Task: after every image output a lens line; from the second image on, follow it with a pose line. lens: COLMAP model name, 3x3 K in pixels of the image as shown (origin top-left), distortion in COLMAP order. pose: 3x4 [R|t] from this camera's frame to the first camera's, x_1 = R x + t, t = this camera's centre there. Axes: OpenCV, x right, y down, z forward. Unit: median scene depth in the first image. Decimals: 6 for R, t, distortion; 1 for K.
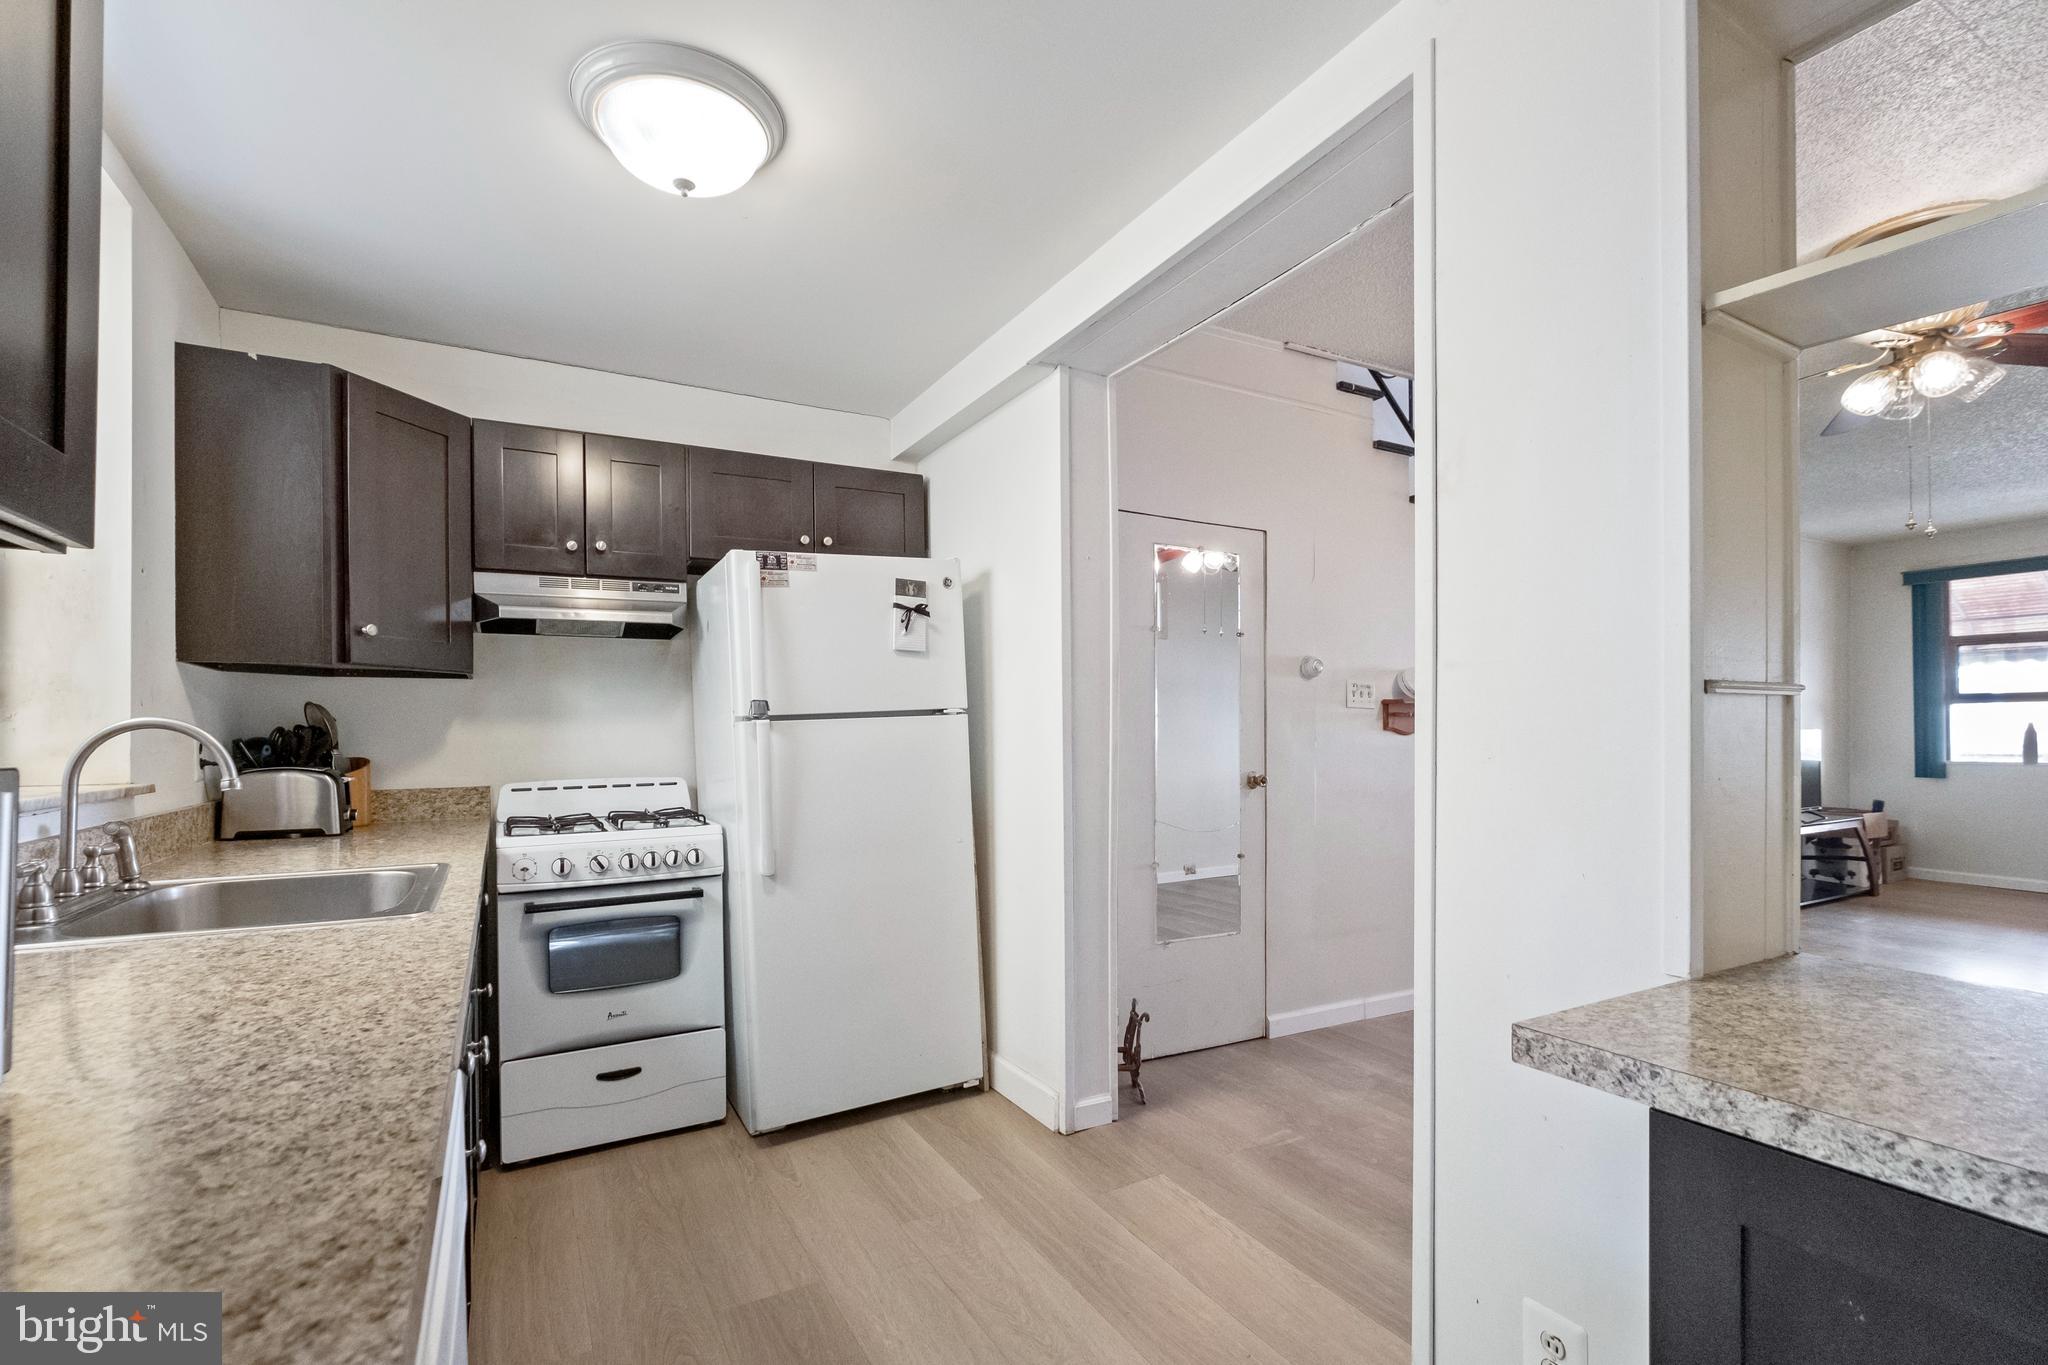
lens RADIAL K [[932.7, 0, 1002.5], [0, 932.7, 729.3], [0, 0, 1]] dist [-0.001191, -0.000300]
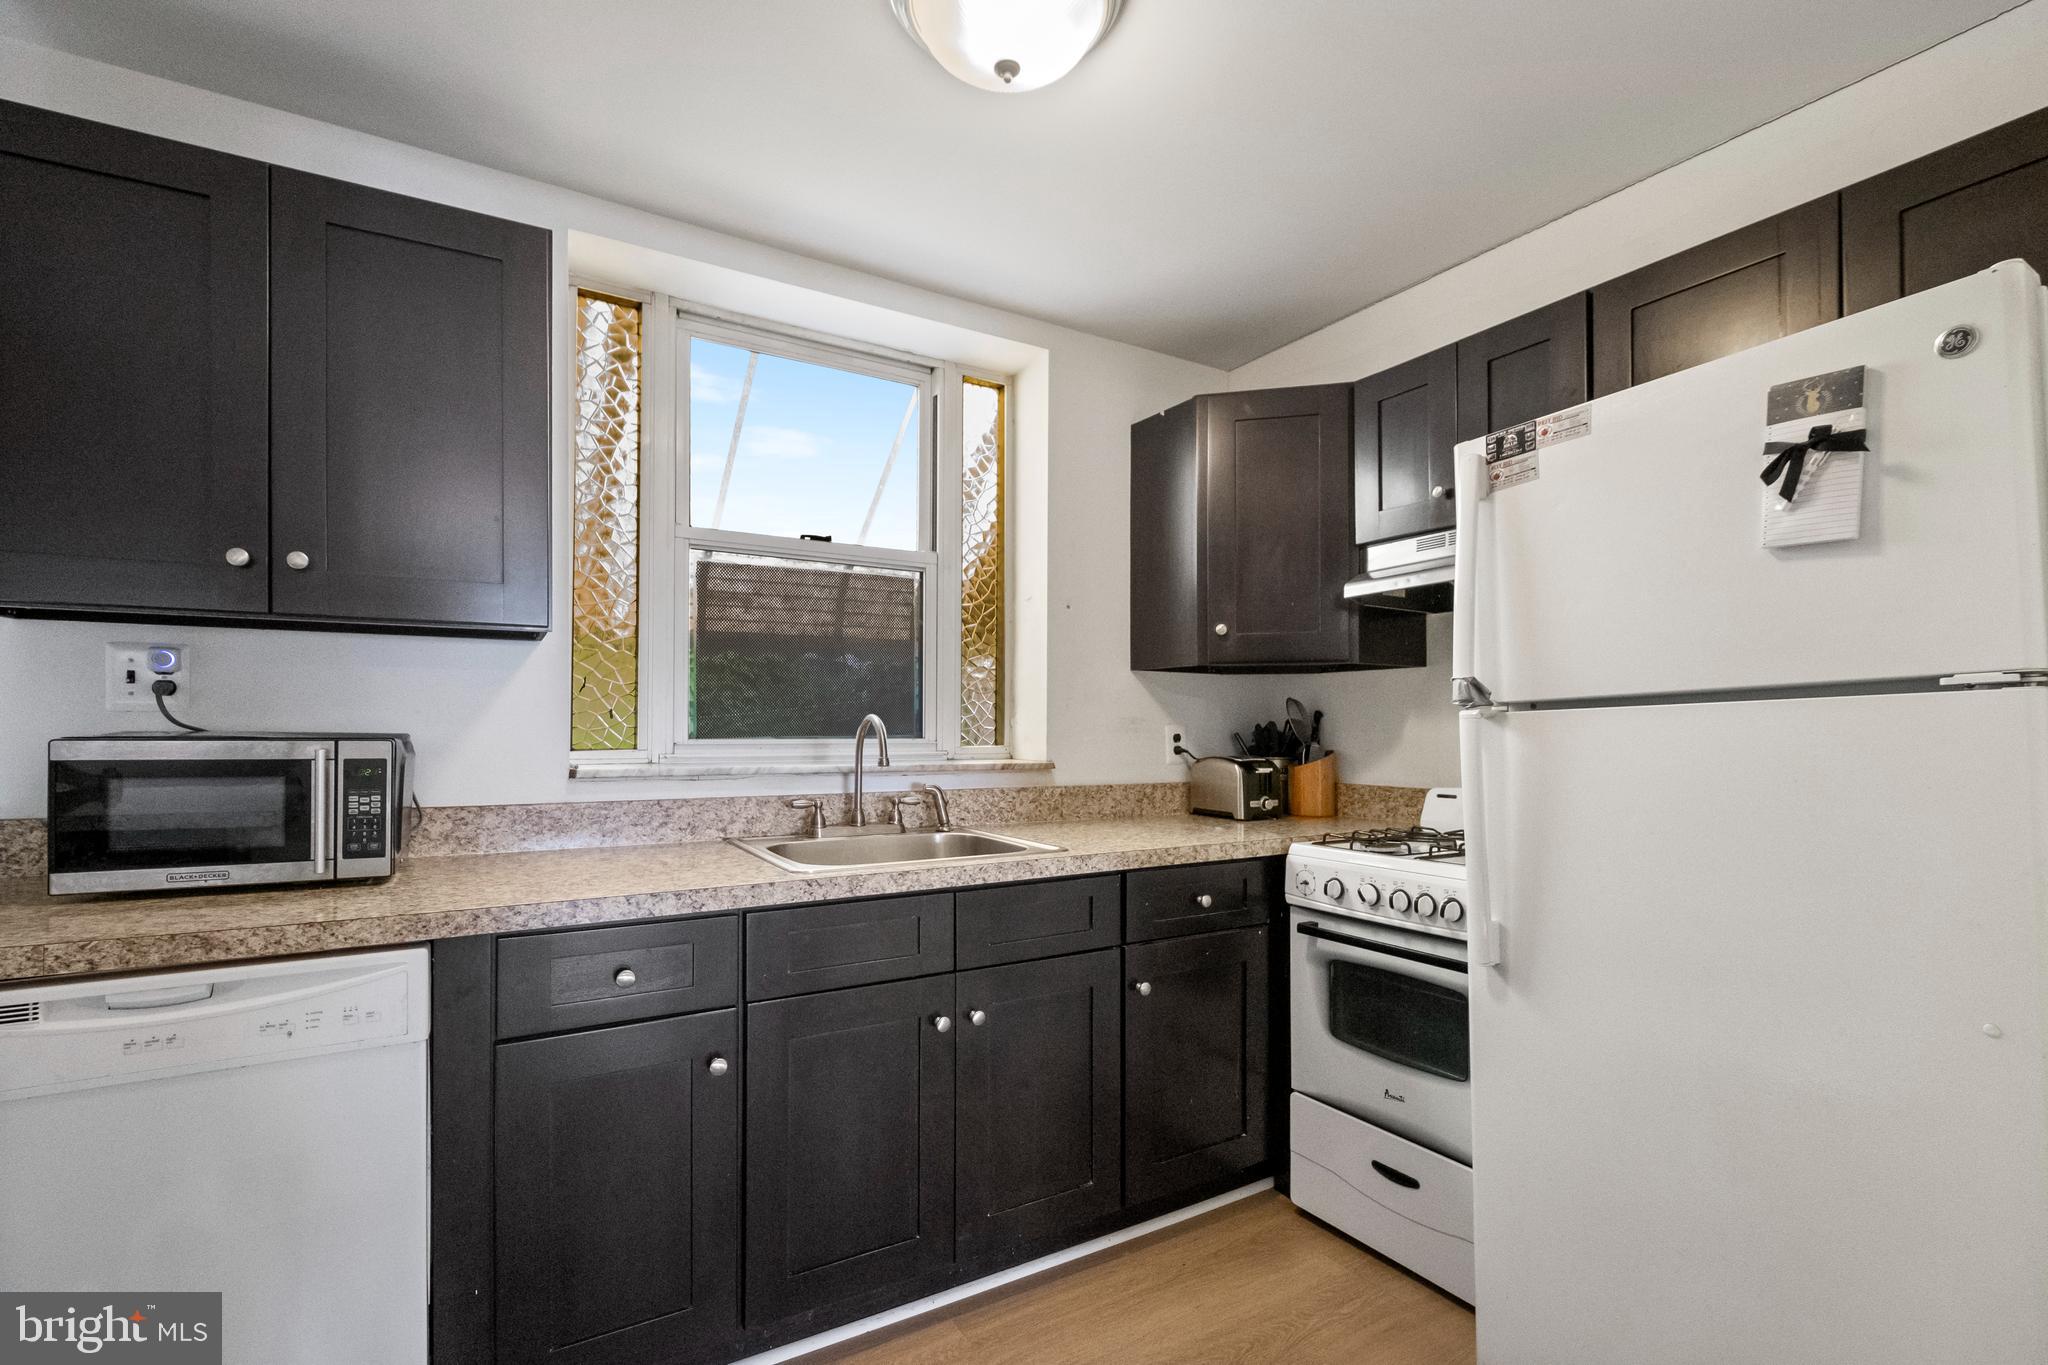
lens RADIAL K [[915.0, 0, 1015.3], [0, 915.0, 725.8], [0, 0, 1]] dist [-0.000903, -0.001501]
pose [[0.041780, 0.006609, -0.999105, 0.320173], [-0.002527, 0.999976, 0.006510, -0.002874], [0.999124, 0.002253, 0.041795, 0.650864]]
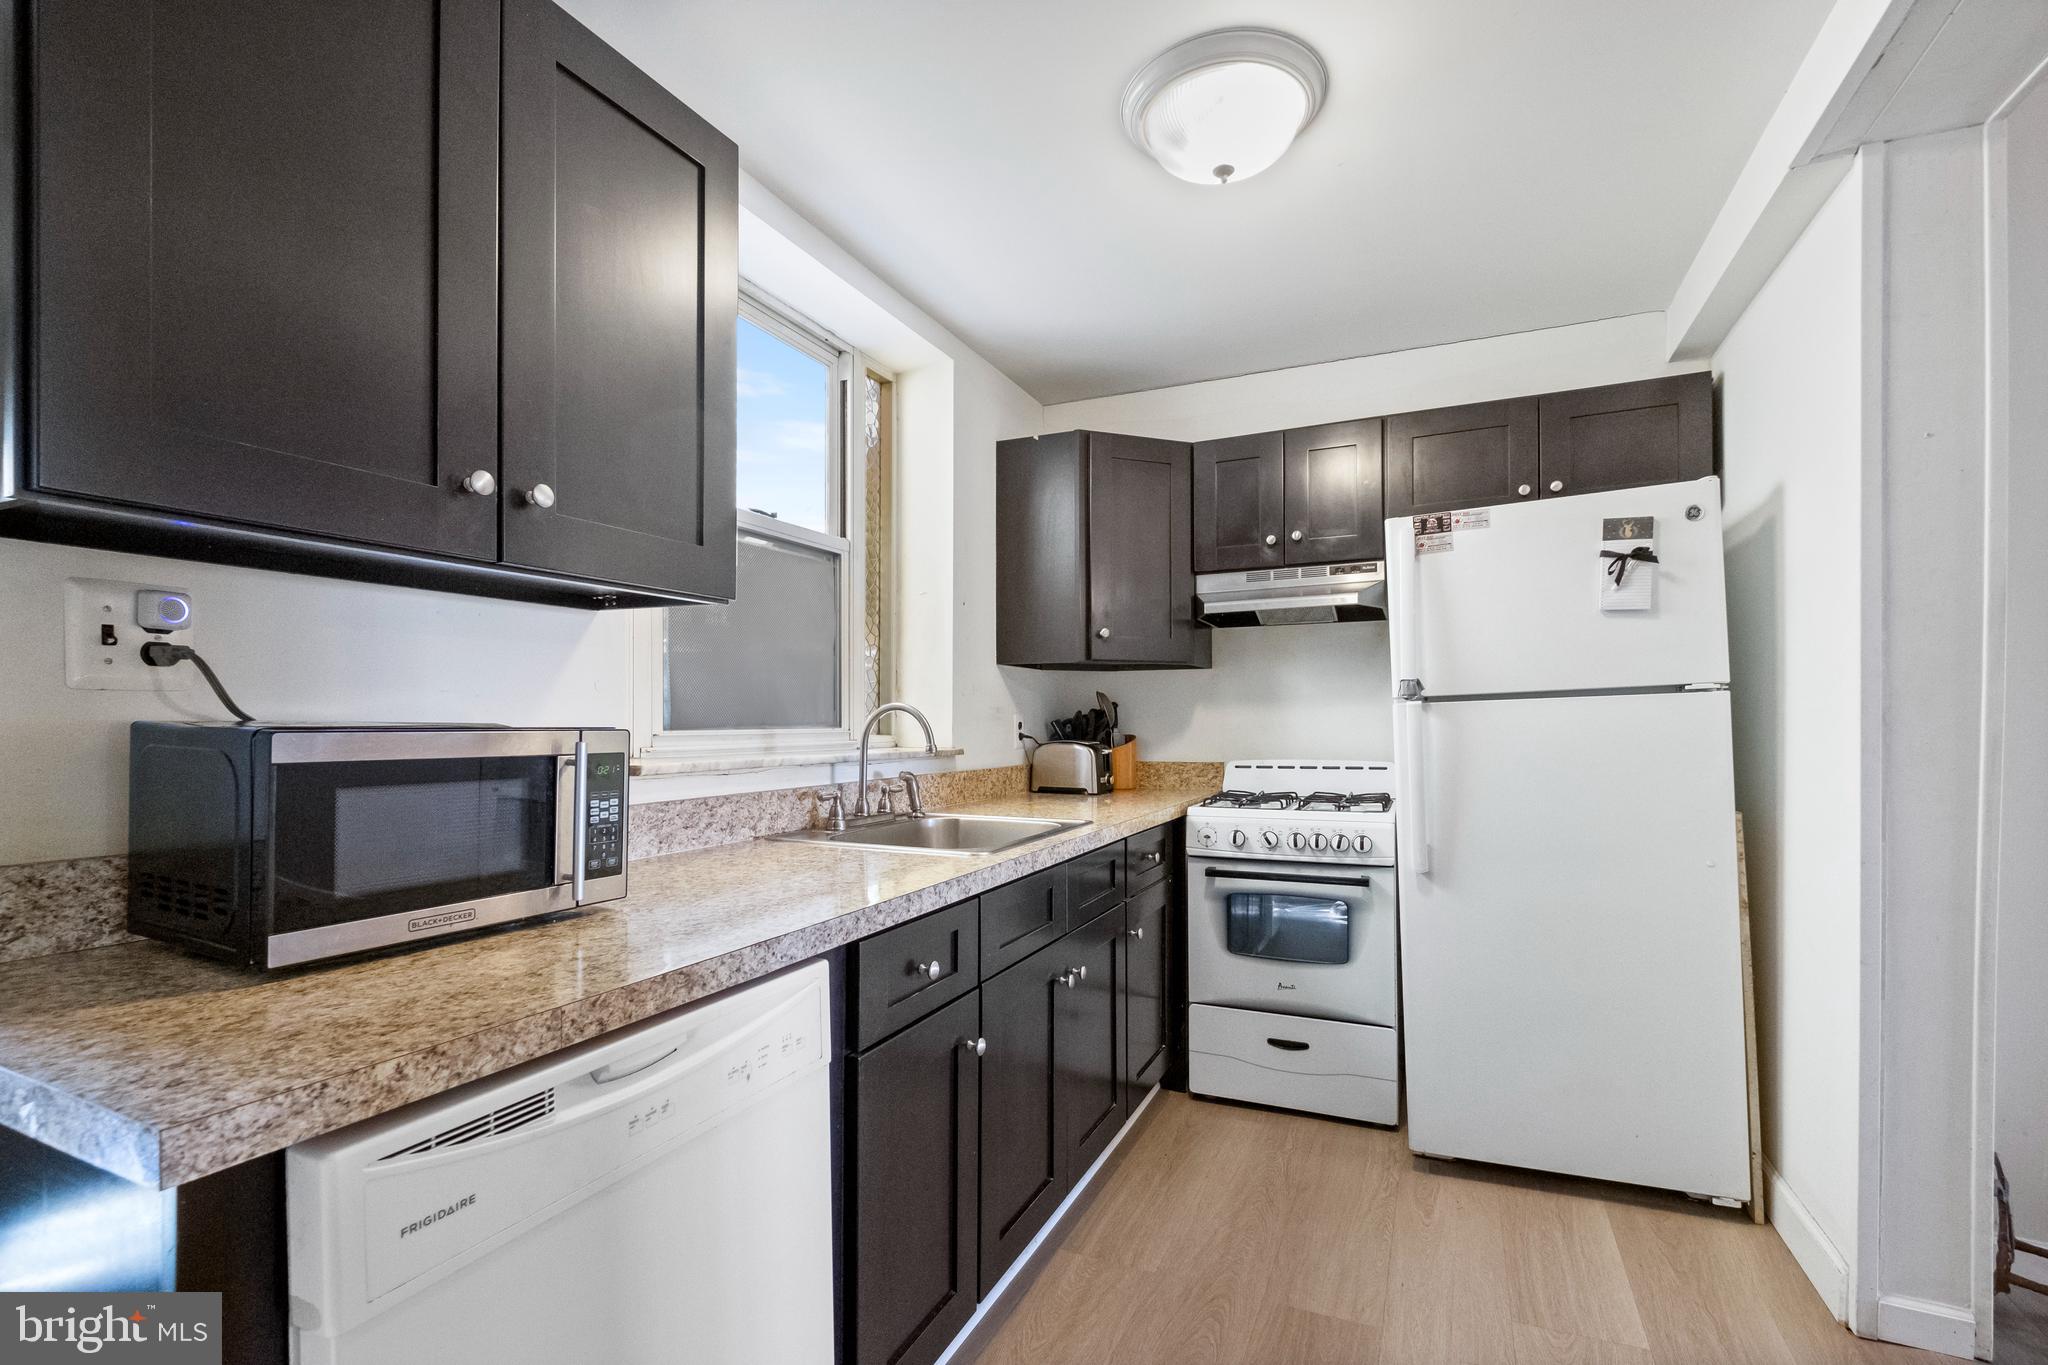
lens RADIAL K [[915.0, 0, 1015.3], [0, 915.0, 725.8], [0, 0, 1]] dist [-0.000903, -0.001501]
pose [[0.595955, 0.011272, -0.802939, 0.219200], [-0.001560, 0.999916, 0.012880, 0.002731], [0.803016, -0.006423, 0.595922, 0.150787]]
